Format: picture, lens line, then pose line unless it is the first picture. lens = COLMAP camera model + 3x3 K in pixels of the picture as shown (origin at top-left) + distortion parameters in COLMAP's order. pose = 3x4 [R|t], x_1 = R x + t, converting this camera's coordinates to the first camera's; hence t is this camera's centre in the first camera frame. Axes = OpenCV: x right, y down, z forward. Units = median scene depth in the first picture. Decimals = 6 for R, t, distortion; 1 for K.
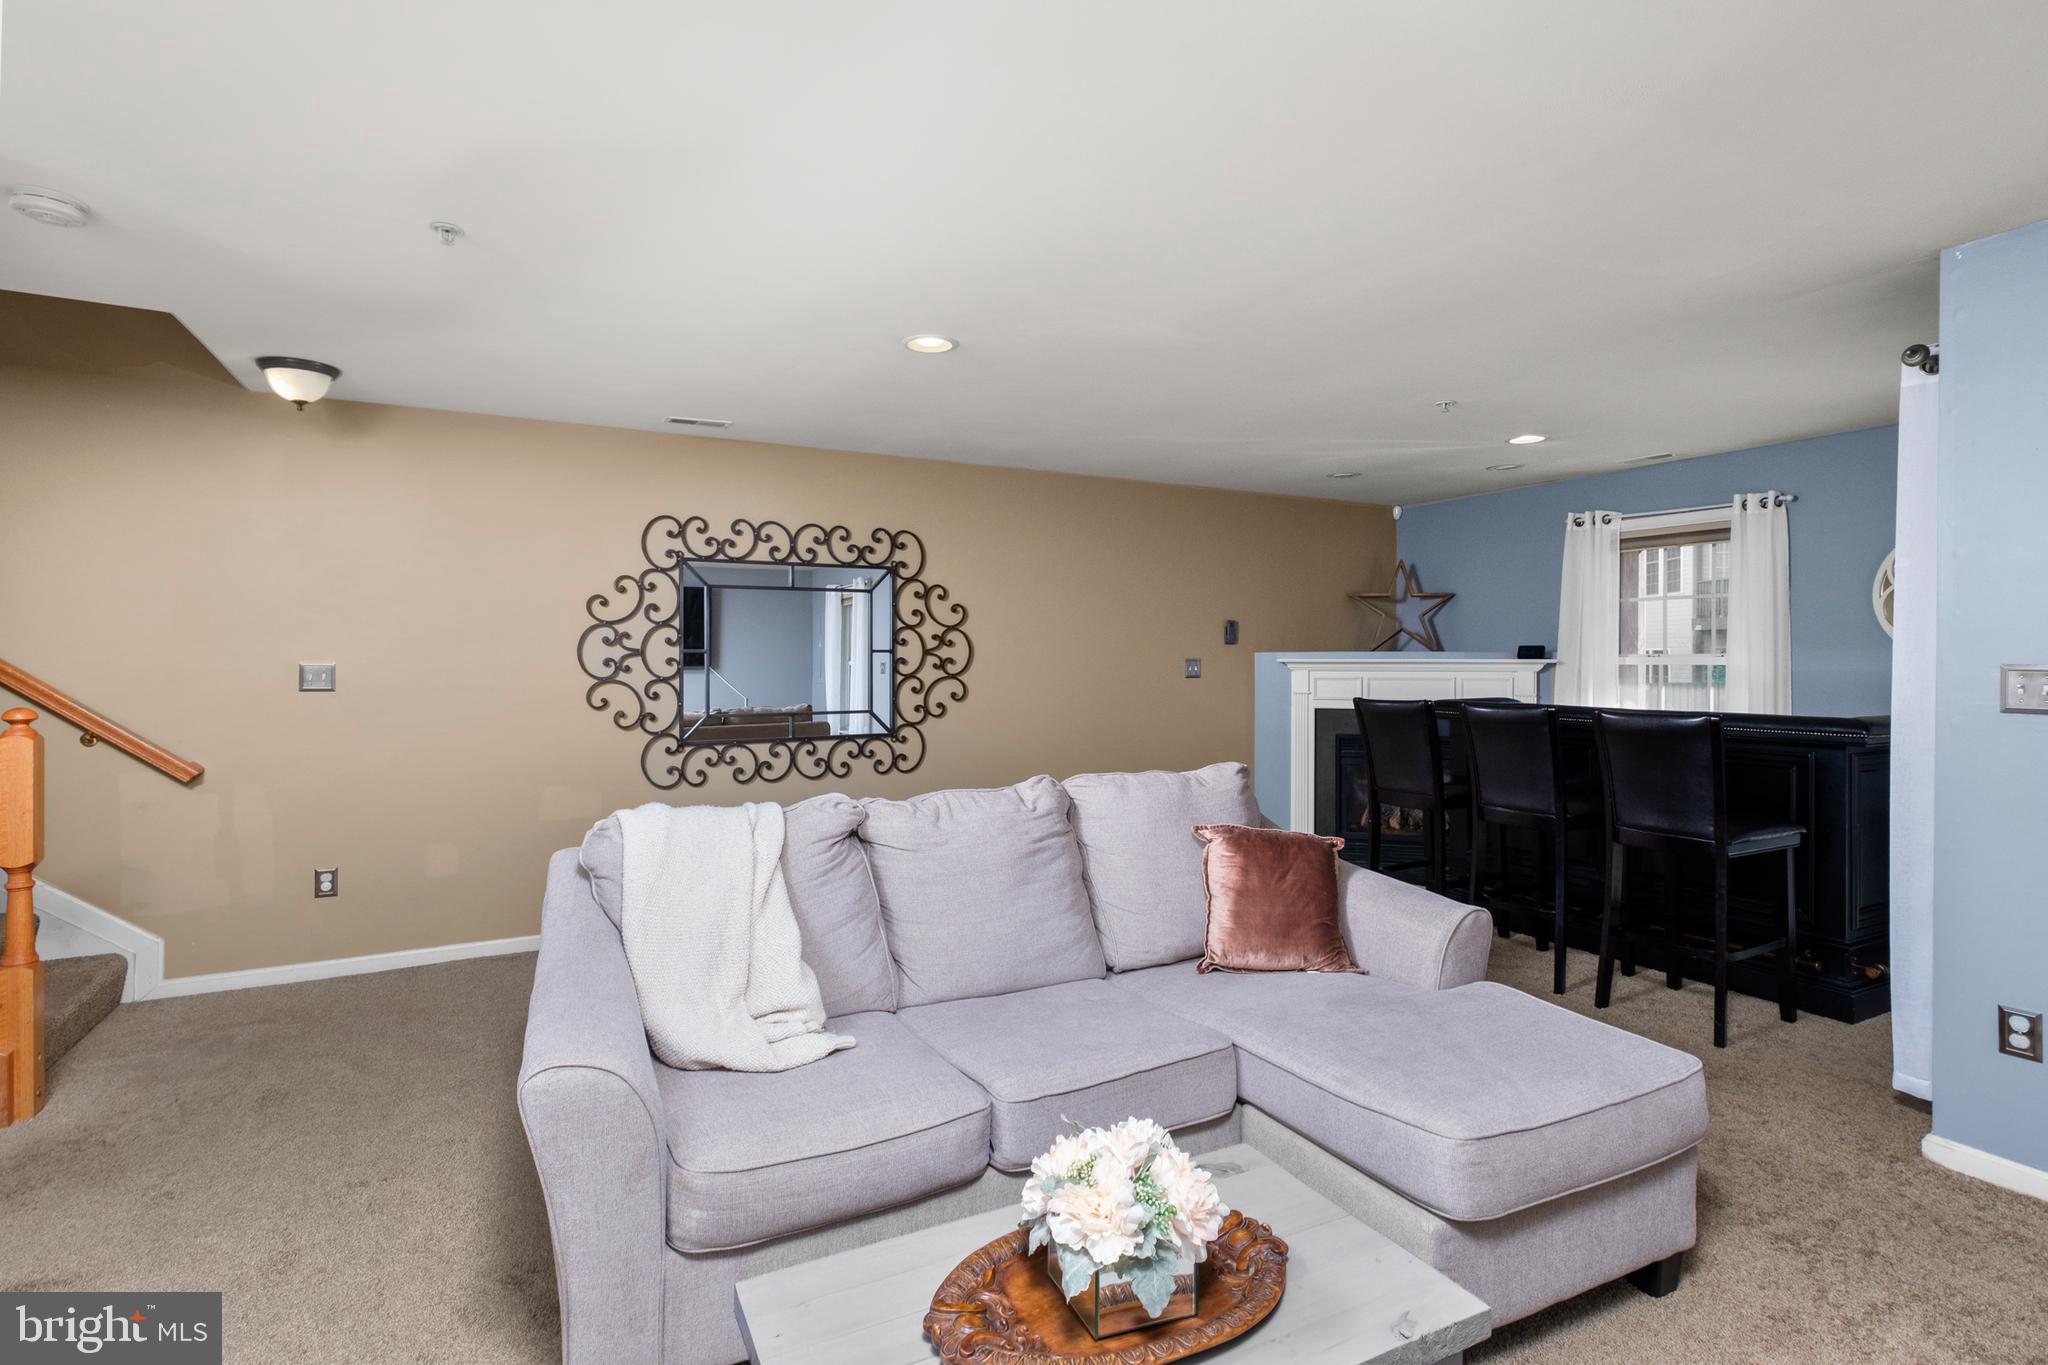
lens RADIAL K [[987.3, 0, 1008.0], [0, 987.3, 668.1], [0, 0, 1]] dist [0.000008, 0.000278]
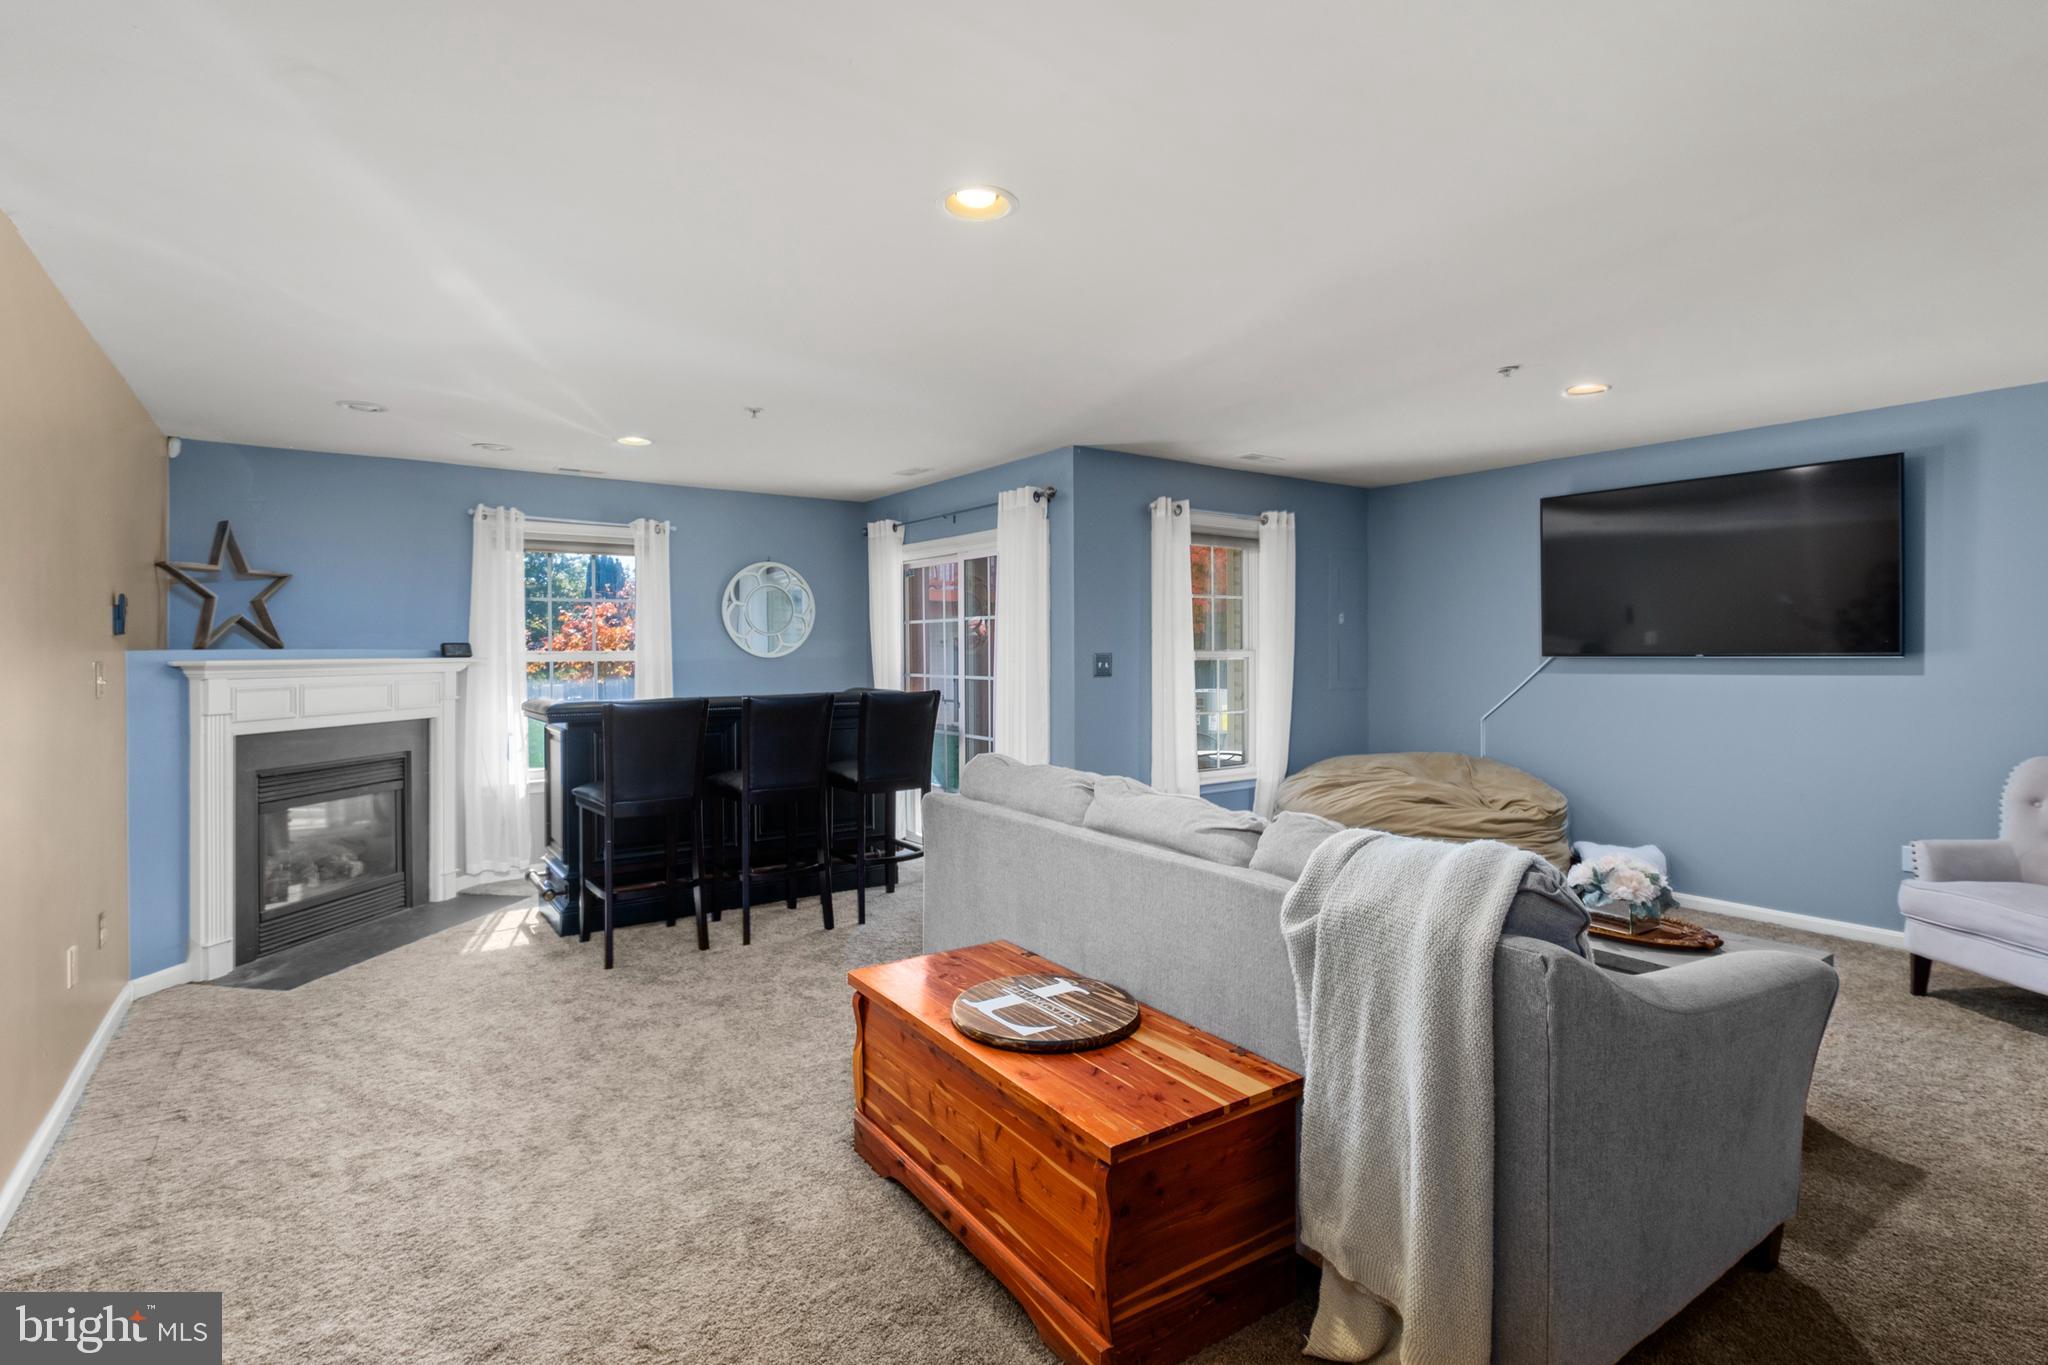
lens RADIAL K [[987.3, 0, 1008.0], [0, 987.3, 668.1], [0, 0, 1]] dist [0.000008, 0.000278]
pose [[-0.123266, -0.020382, 0.992164, -0.441758], [0.017835, 0.999582, 0.022750, -0.010985], [-0.992213, 0.020500, -0.122851, 0.604114]]
